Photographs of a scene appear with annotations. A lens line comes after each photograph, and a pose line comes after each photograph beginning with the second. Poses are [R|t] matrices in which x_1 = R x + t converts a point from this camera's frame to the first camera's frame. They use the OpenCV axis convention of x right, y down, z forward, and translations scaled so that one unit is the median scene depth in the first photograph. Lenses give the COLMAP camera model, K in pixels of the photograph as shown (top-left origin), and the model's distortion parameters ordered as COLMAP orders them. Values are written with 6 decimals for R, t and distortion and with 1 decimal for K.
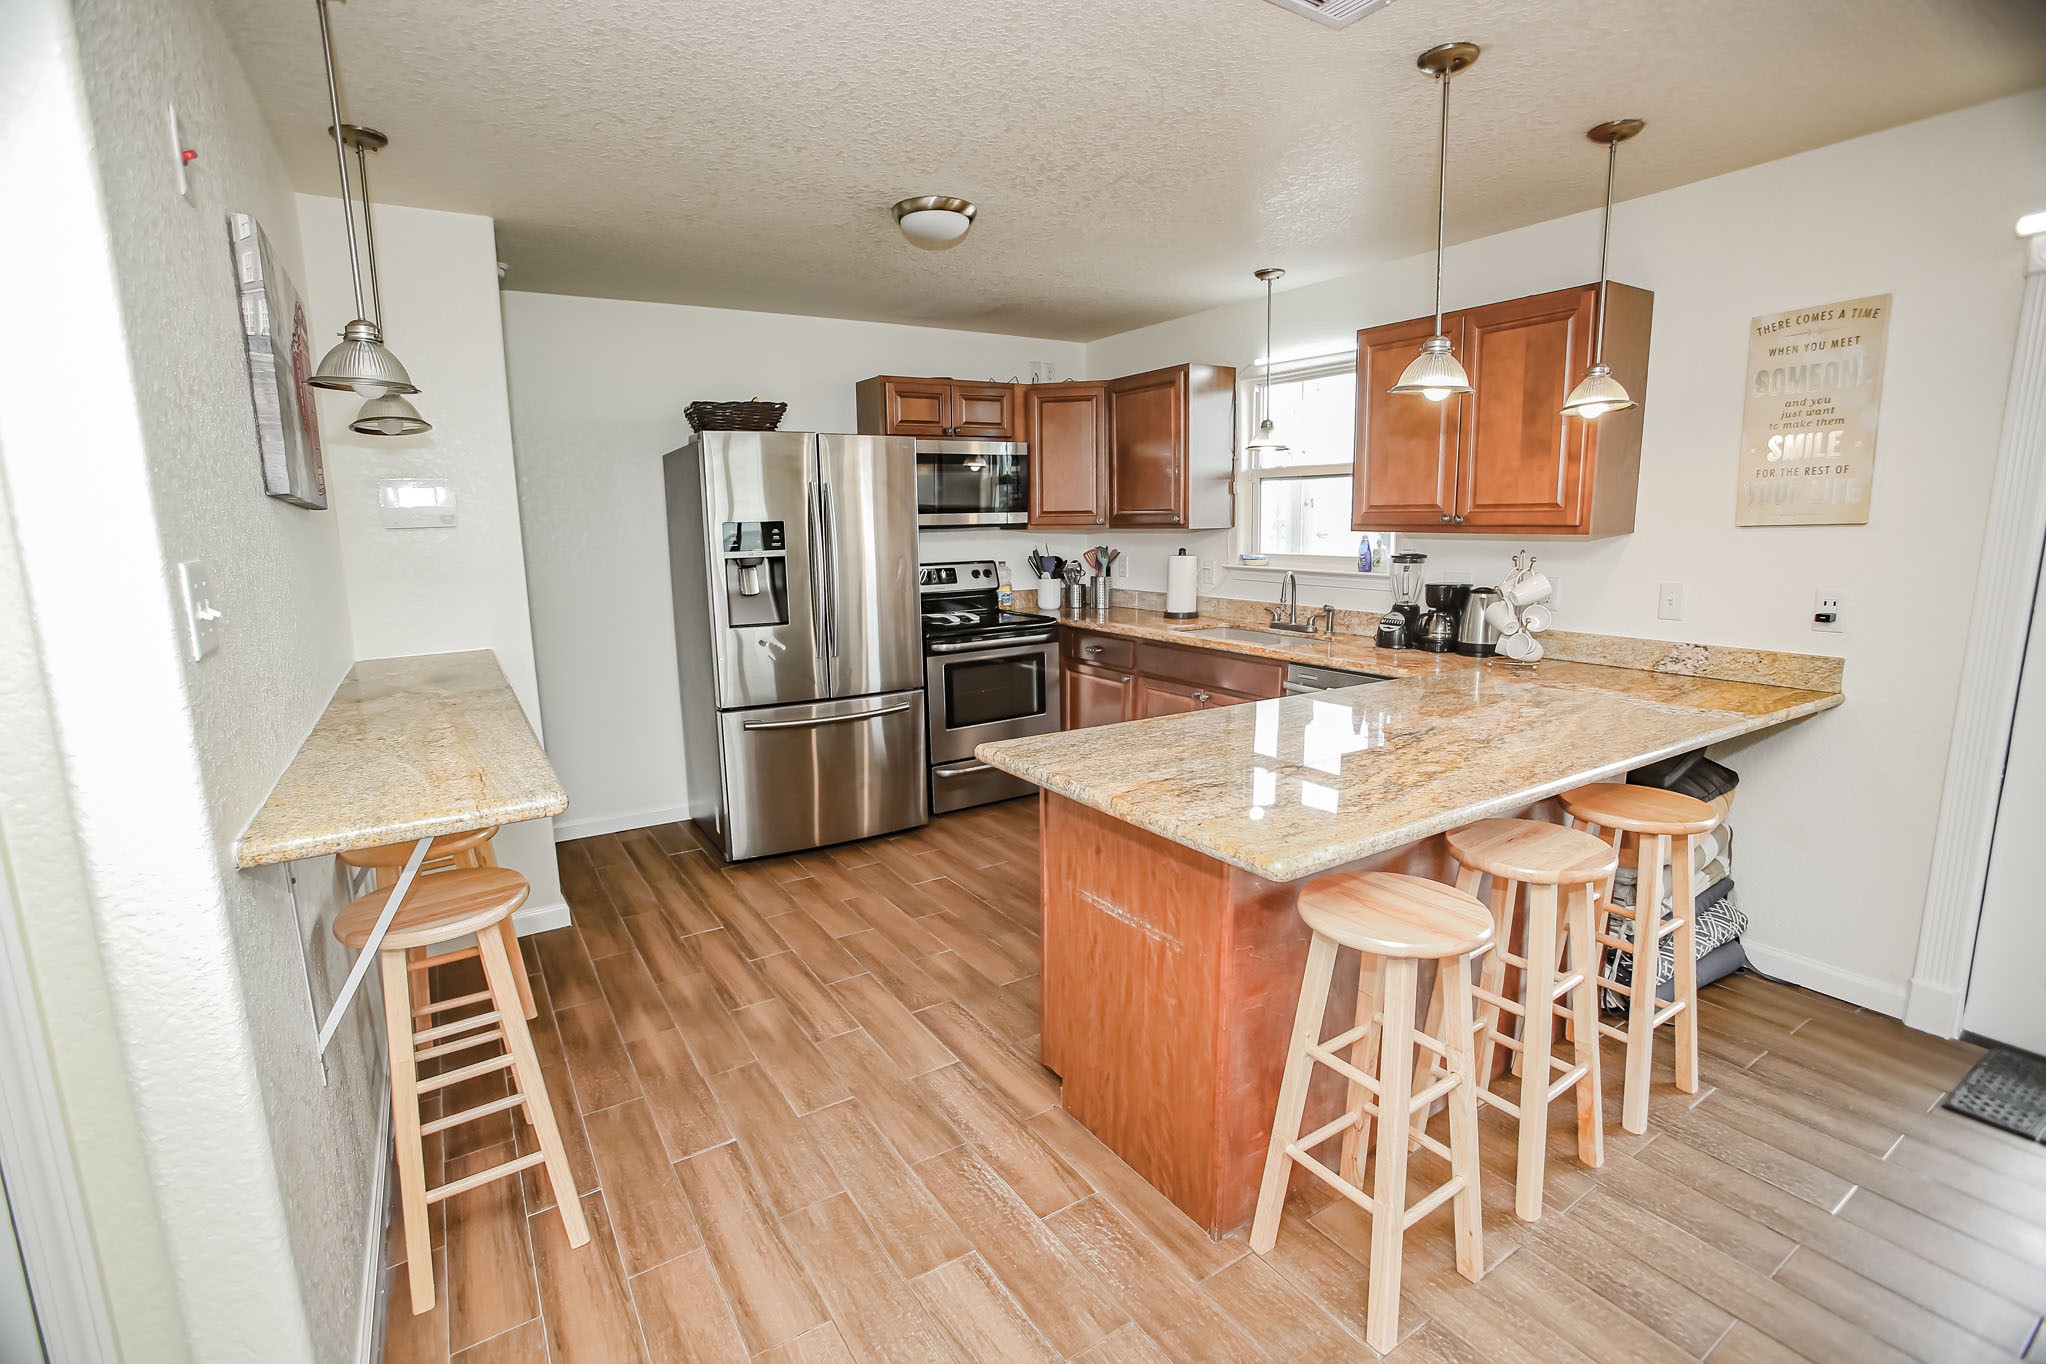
lens RADIAL K [[936.6, 0, 1005.3], [0, 936.6, 682.1], [0, 0, 1]] dist [-0.074032, 0.032172]
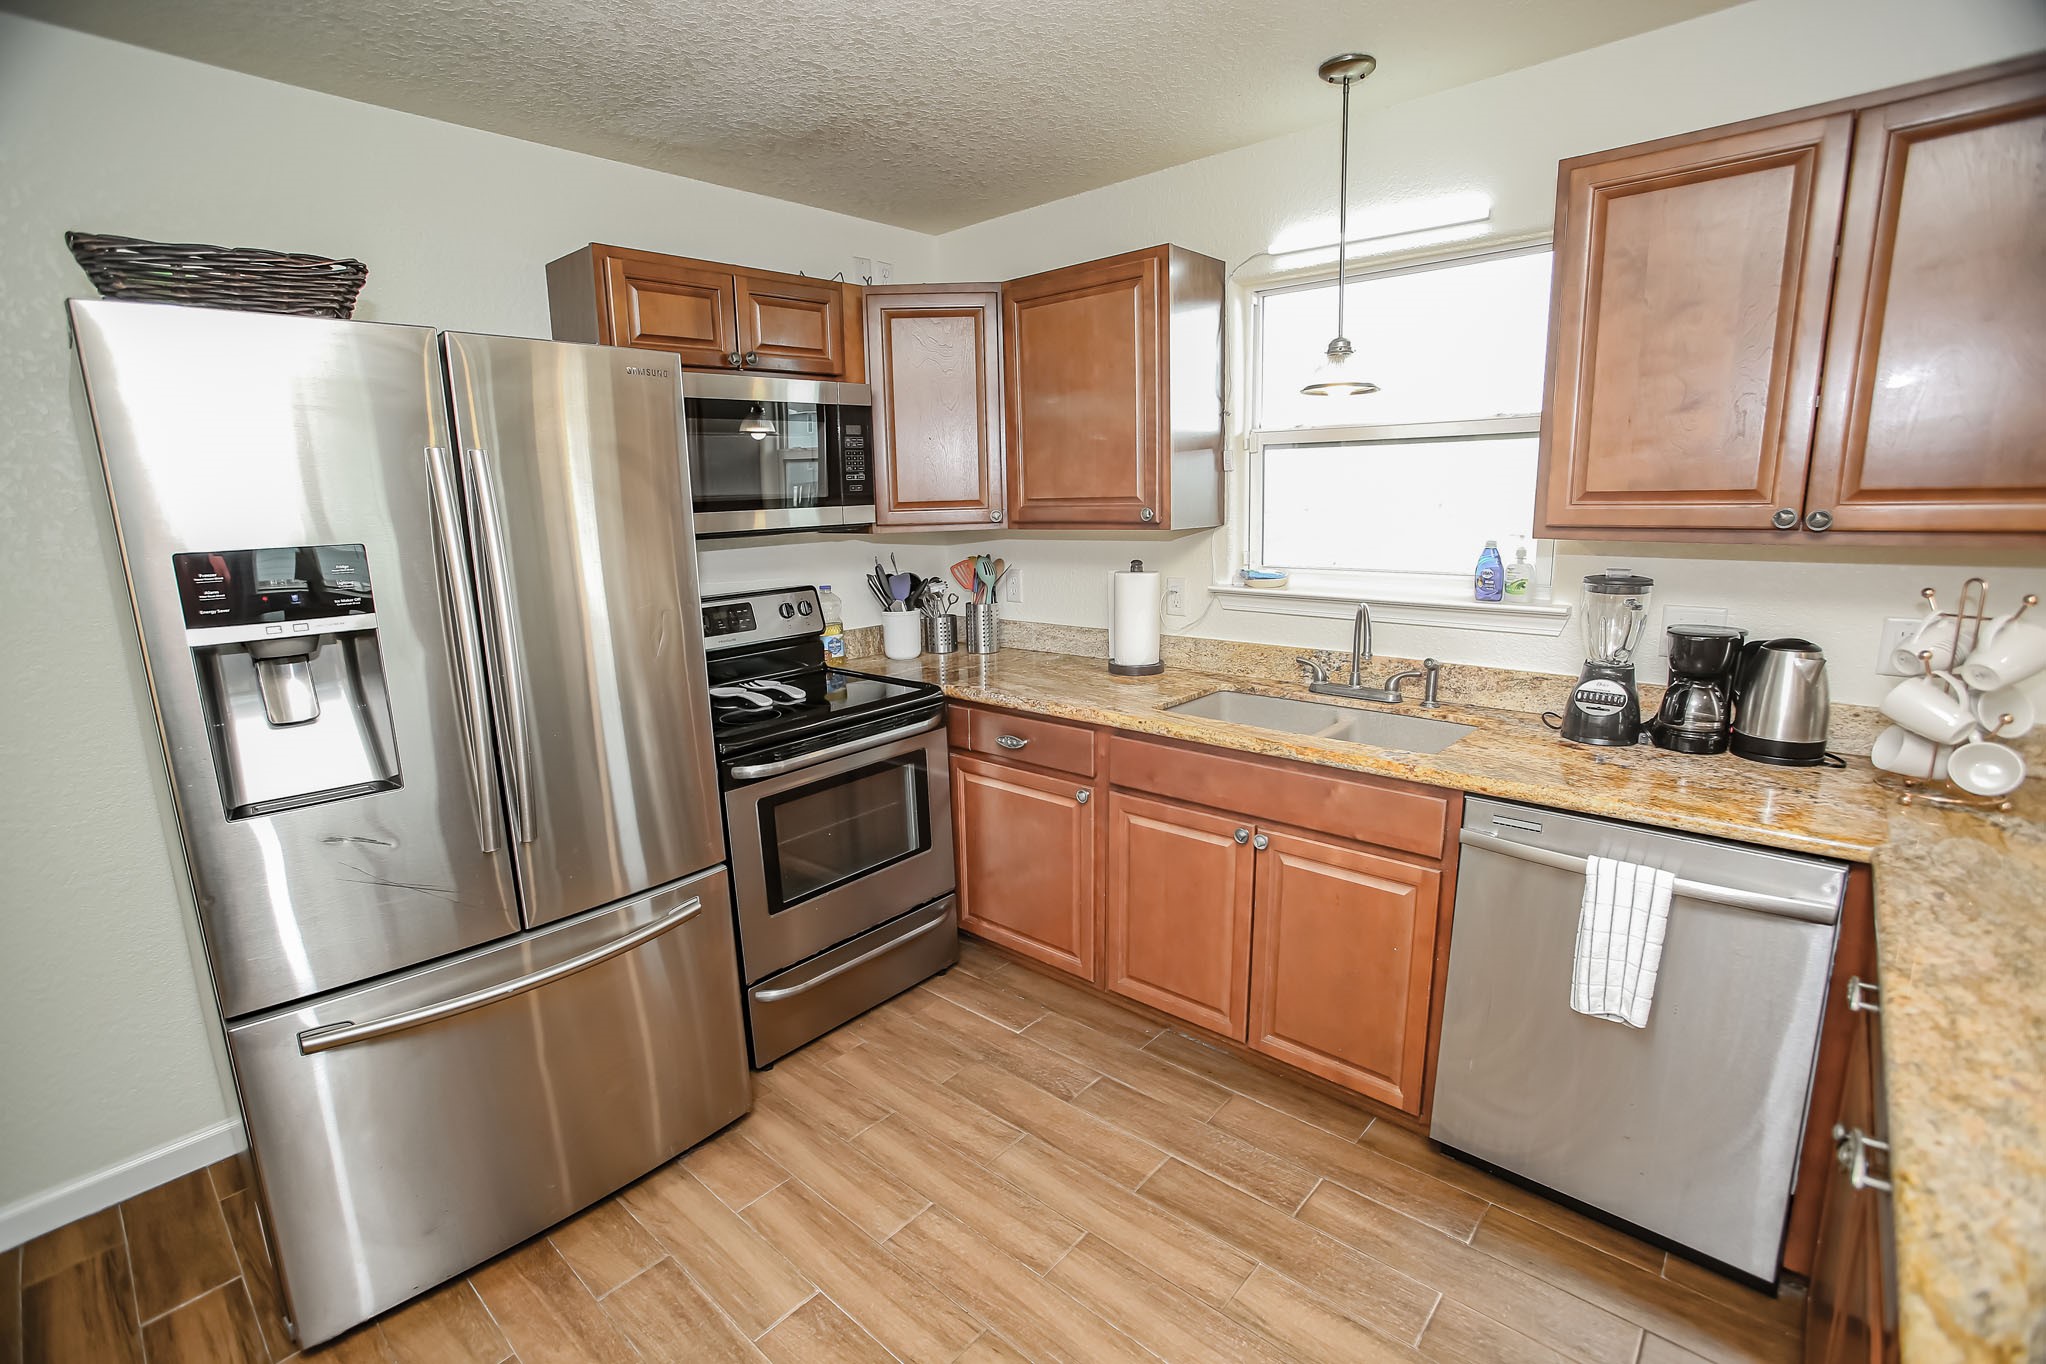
lens RADIAL K [[936.6, 0, 1005.3], [0, 936.6, 682.1], [0, 0, 1]] dist [-0.074032, 0.032172]
pose [[0.962909, -0.062220, 0.262554, -0.059426], [0.056830, 0.997989, 0.028082, -0.084848], [-0.263773, -0.012120, 0.964509, 0.424870]]
